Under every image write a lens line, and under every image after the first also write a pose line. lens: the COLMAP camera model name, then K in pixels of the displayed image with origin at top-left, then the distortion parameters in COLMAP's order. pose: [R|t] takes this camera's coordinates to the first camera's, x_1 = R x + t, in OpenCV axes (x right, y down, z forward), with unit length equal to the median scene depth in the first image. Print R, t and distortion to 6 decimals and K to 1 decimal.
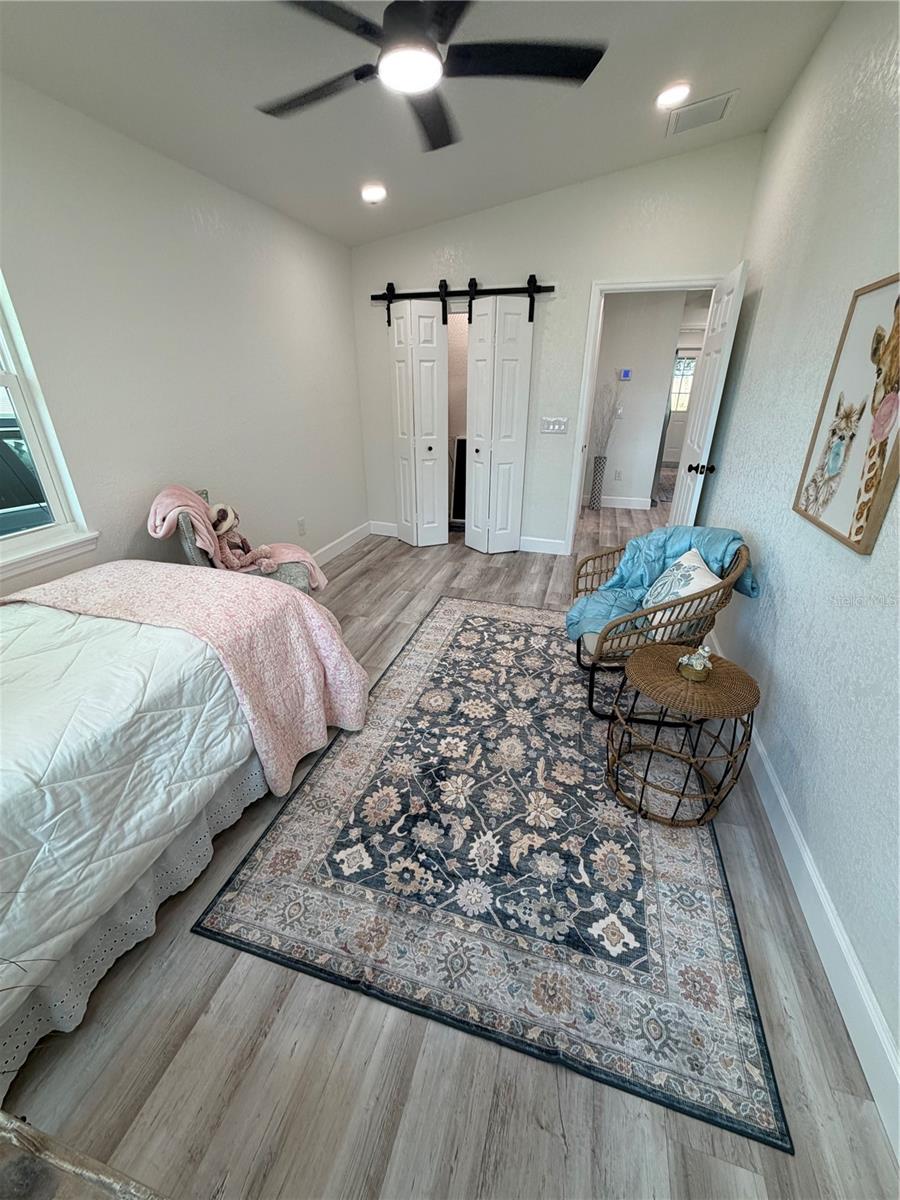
lens RADIAL K [[481.5, 0, 448.6], [0, 481.5, 599.2], [0, 0, 1]] dist [-0.000697, 0.000492]
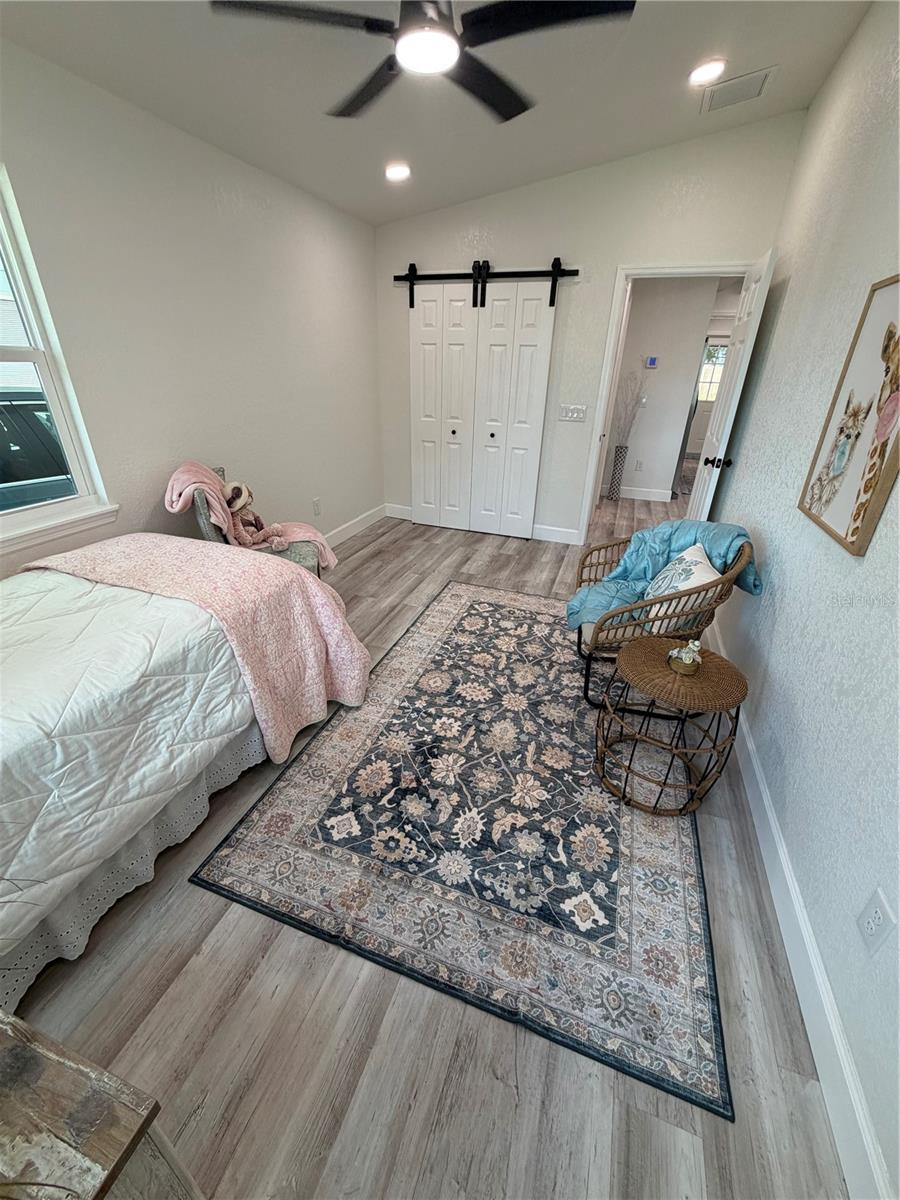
lens RADIAL K [[481.5, 0, 448.5], [0, 481.5, 599.8], [0, 0, 1]] dist [-0.000697, 0.000492]
pose [[0.998231, 0.044131, -0.039838, 0.036169], [-0.042828, 0.998537, 0.032995, 0.000960], [0.041236, -0.031230, 0.998661, -0.019057]]
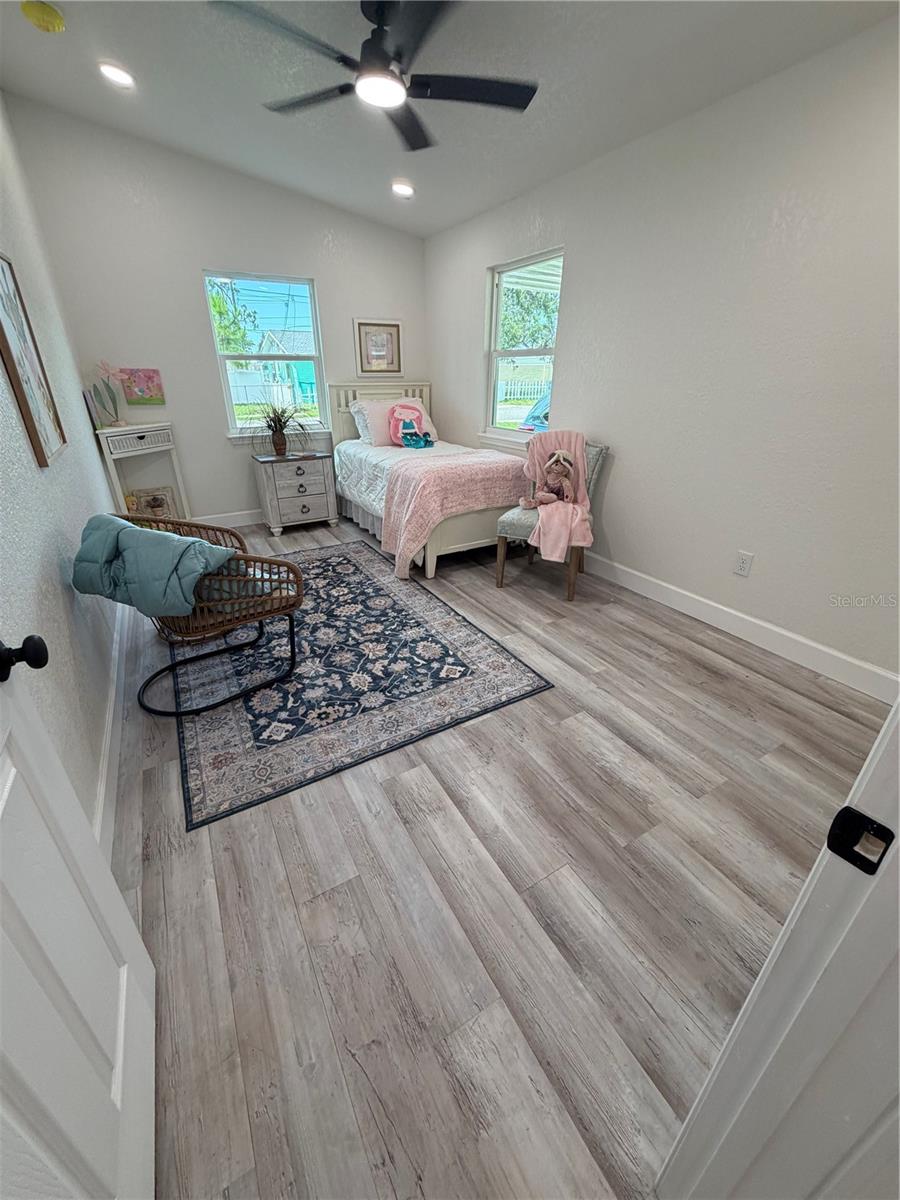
lens RADIAL K [[481.5, 0, 447.7], [0, 481.5, 595.5], [0, 0, 1]] dist [-0.000697, 0.000492]
pose [[-0.691765, 0.303233, -0.655371, 0.695076], [-0.299603, 0.705243, 0.642549, -0.688052], [0.657038, 0.640845, -0.397013, 1.647672]]
